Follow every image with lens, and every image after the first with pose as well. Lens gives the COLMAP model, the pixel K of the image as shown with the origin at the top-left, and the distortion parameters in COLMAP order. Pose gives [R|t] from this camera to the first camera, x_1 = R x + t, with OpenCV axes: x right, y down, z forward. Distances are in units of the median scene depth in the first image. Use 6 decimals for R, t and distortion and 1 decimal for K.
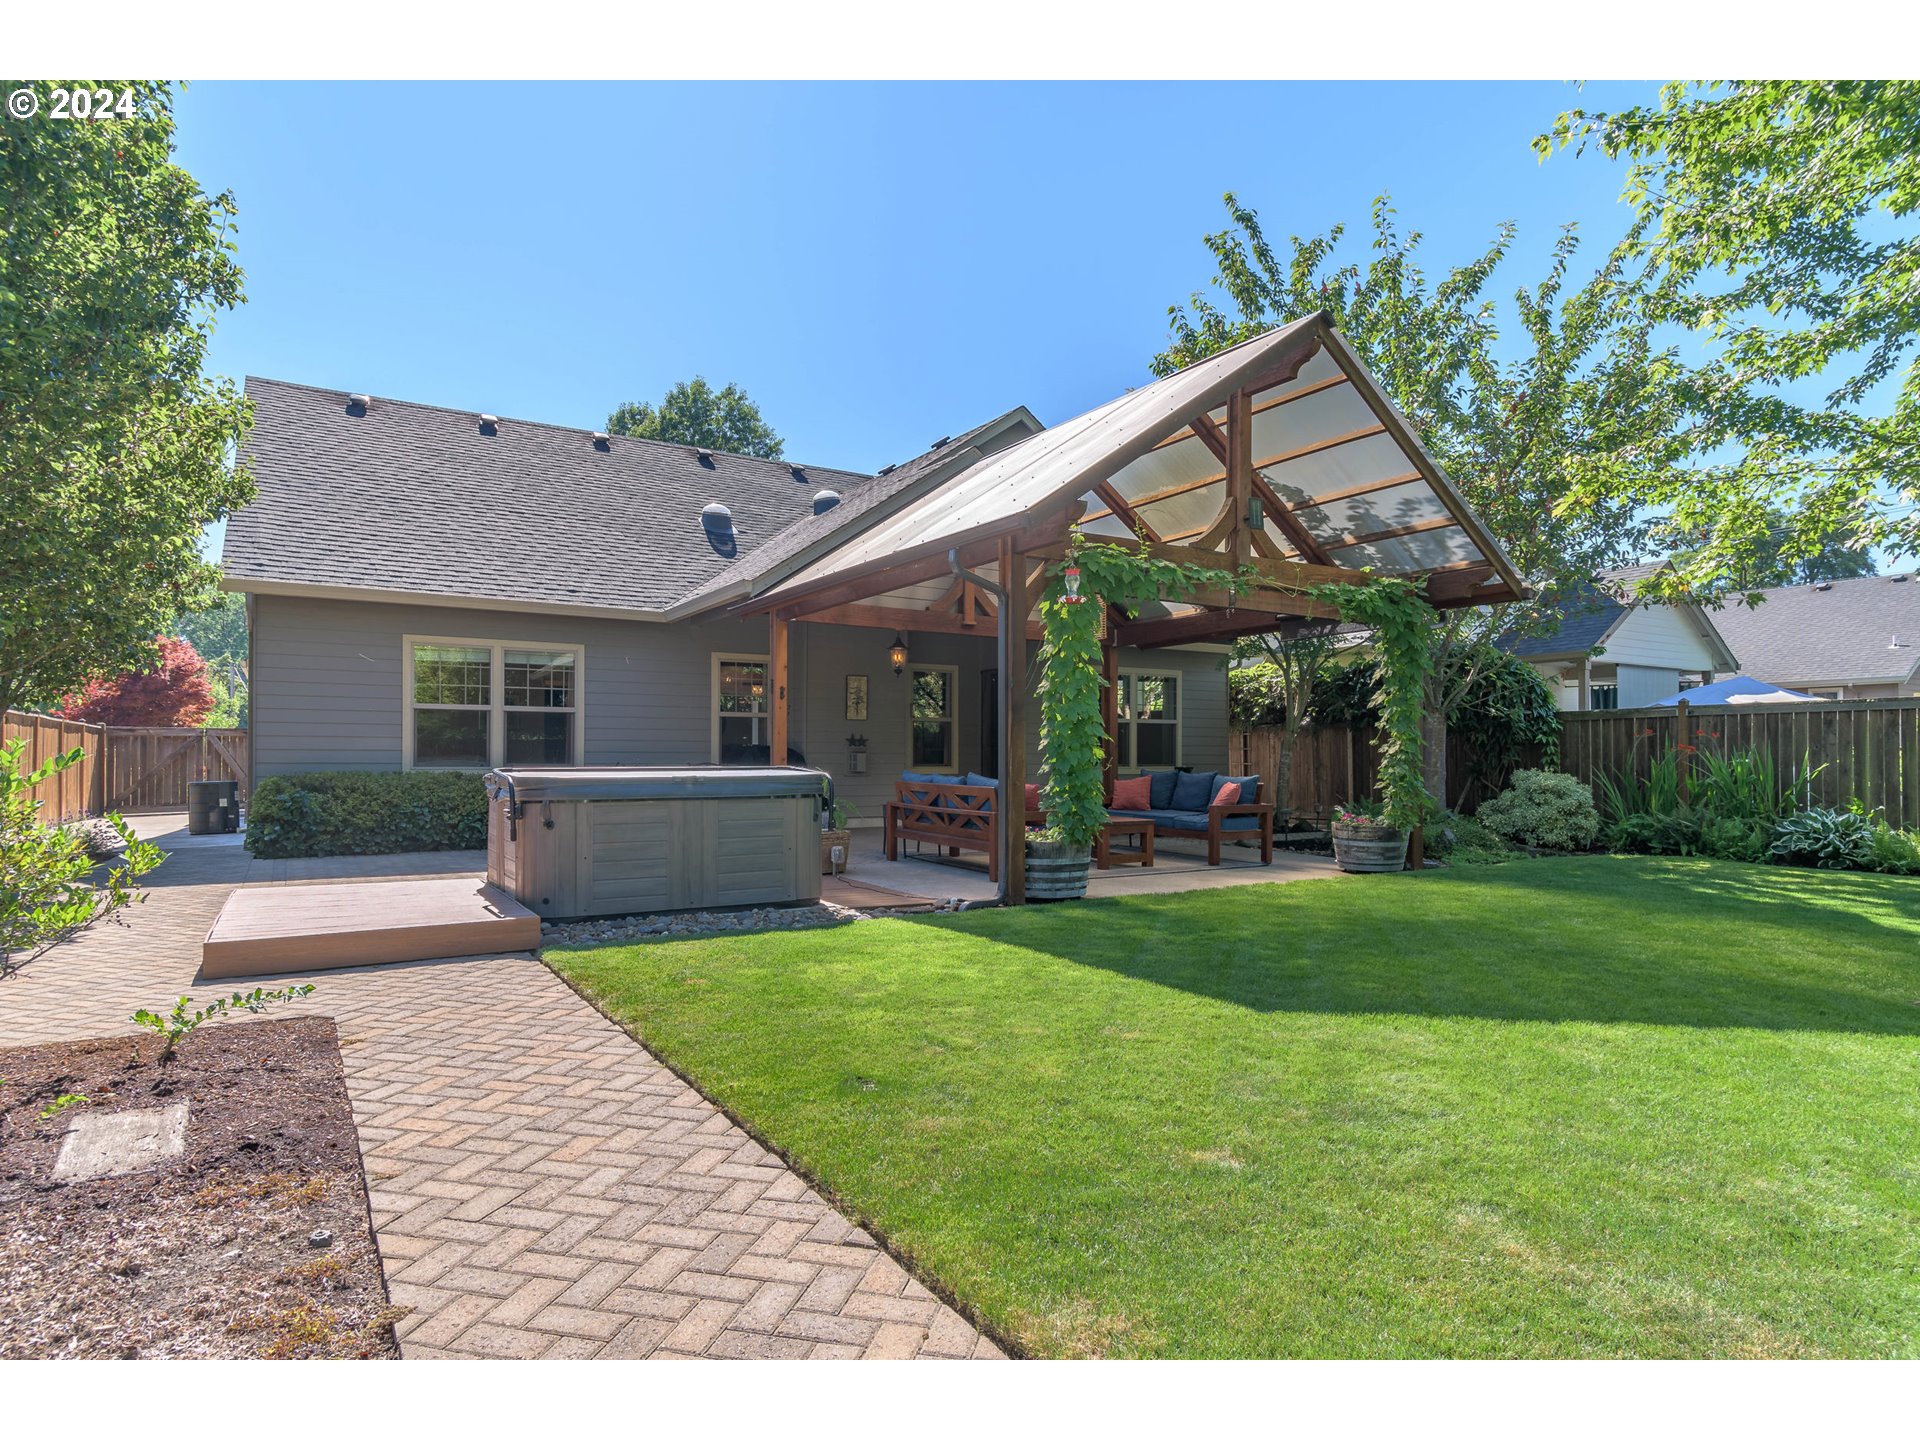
lens RADIAL K [[1024.0, 0, 984.1], [0, 1024.0, 756.8], [0, 0, 1]] dist [-0.003588, -0.001032]
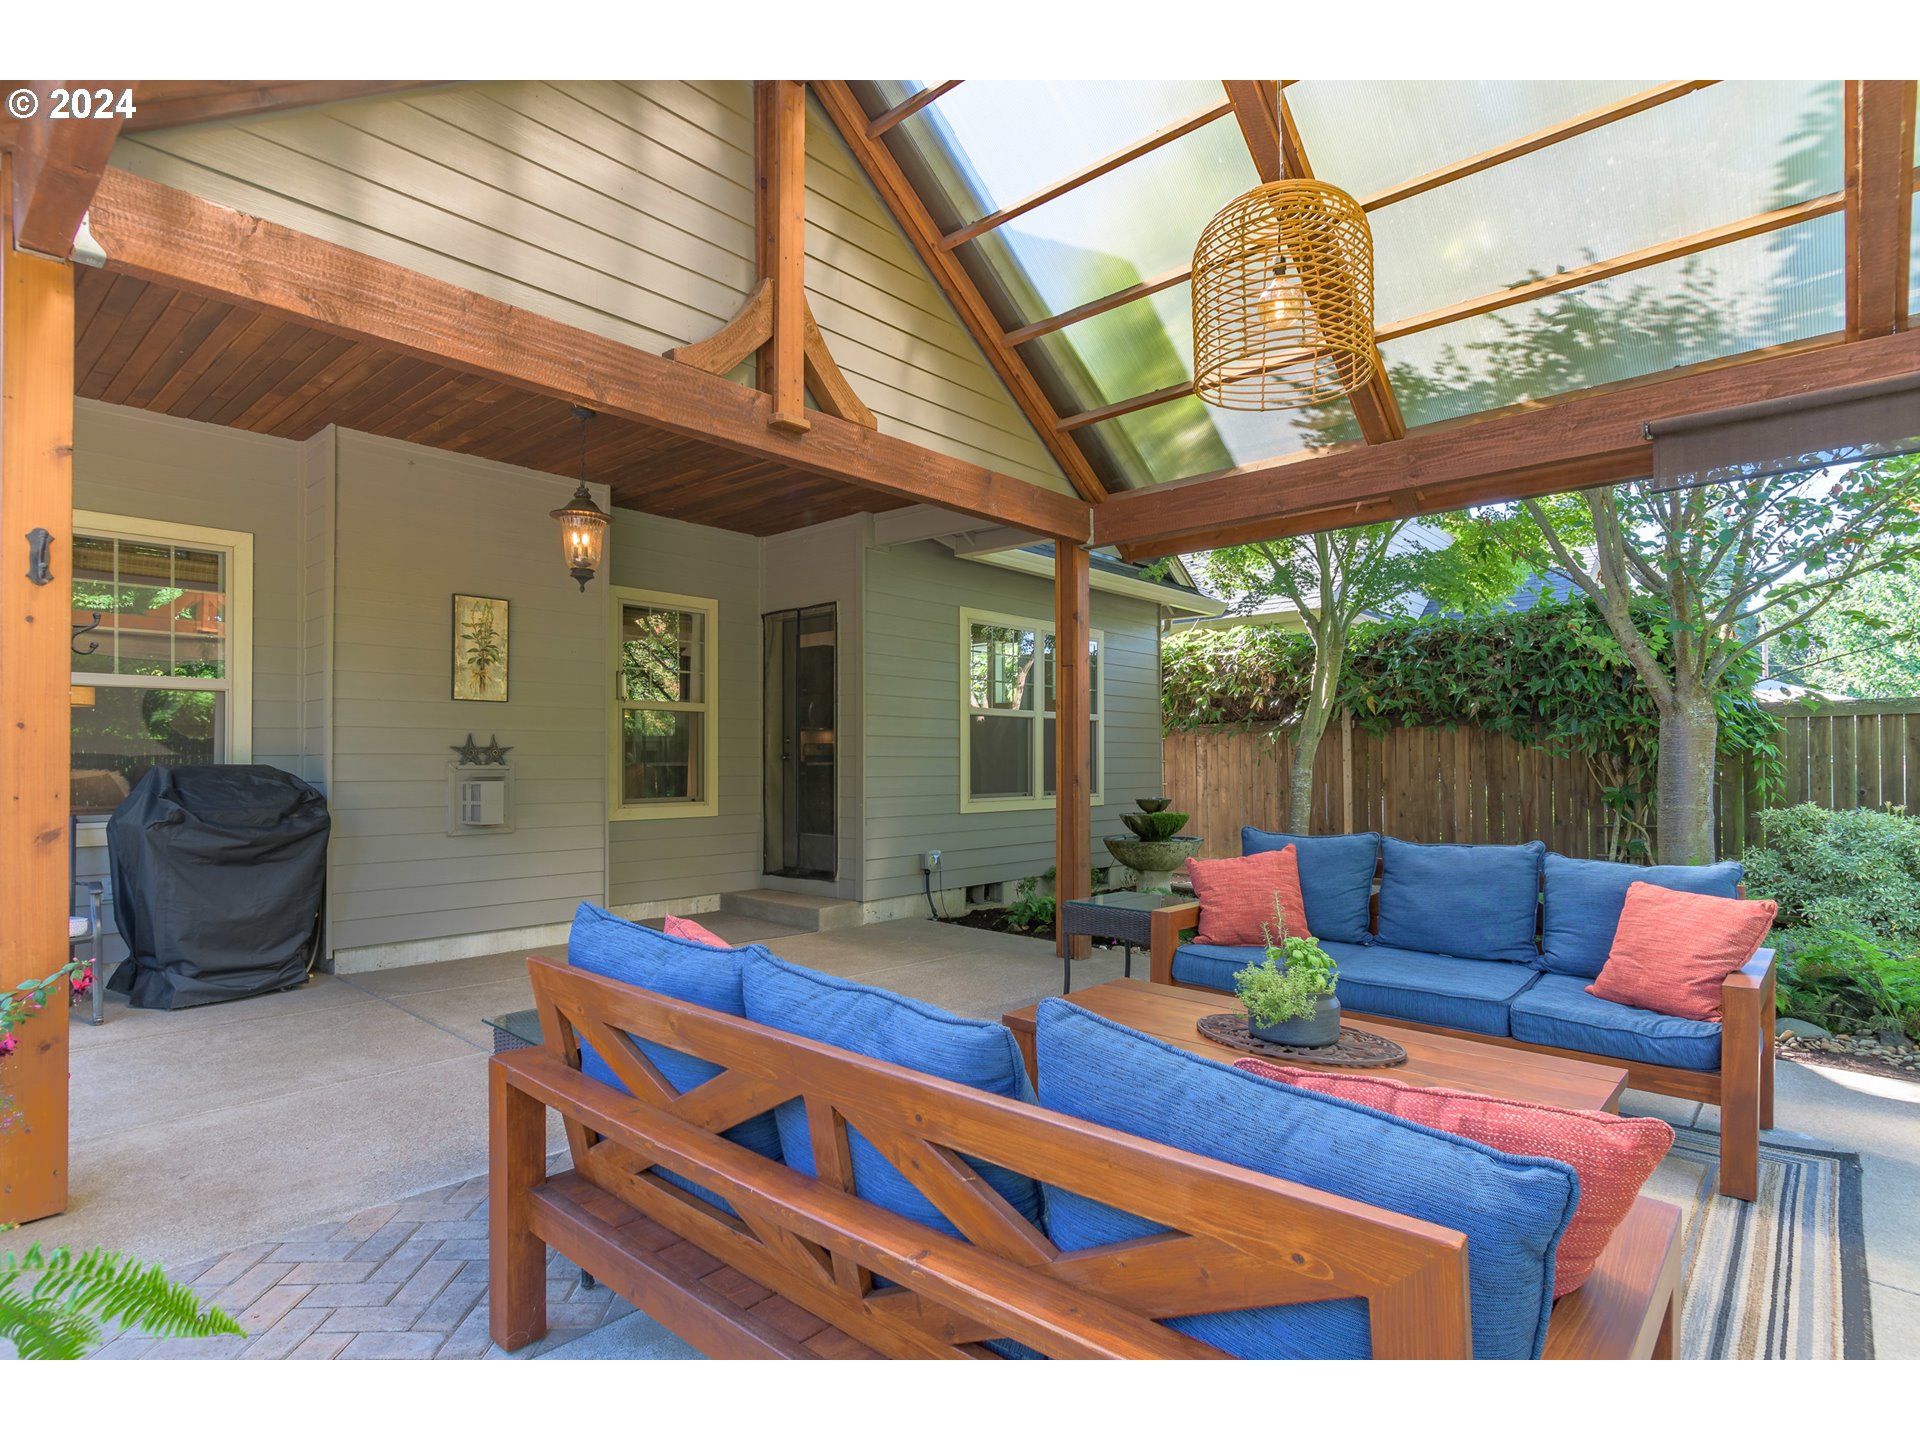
lens RADIAL K [[938.3, 0, 965.7], [0, 938.3, 758.0], [0, 0, 1]] dist [0.005066, -0.000171]
pose [[0.959989, -0.002950, 0.280021, -0.040815], [0.003770, 0.999990, -0.002390, -0.010975], [-0.280011, 0.003350, 0.959991, 0.571144]]
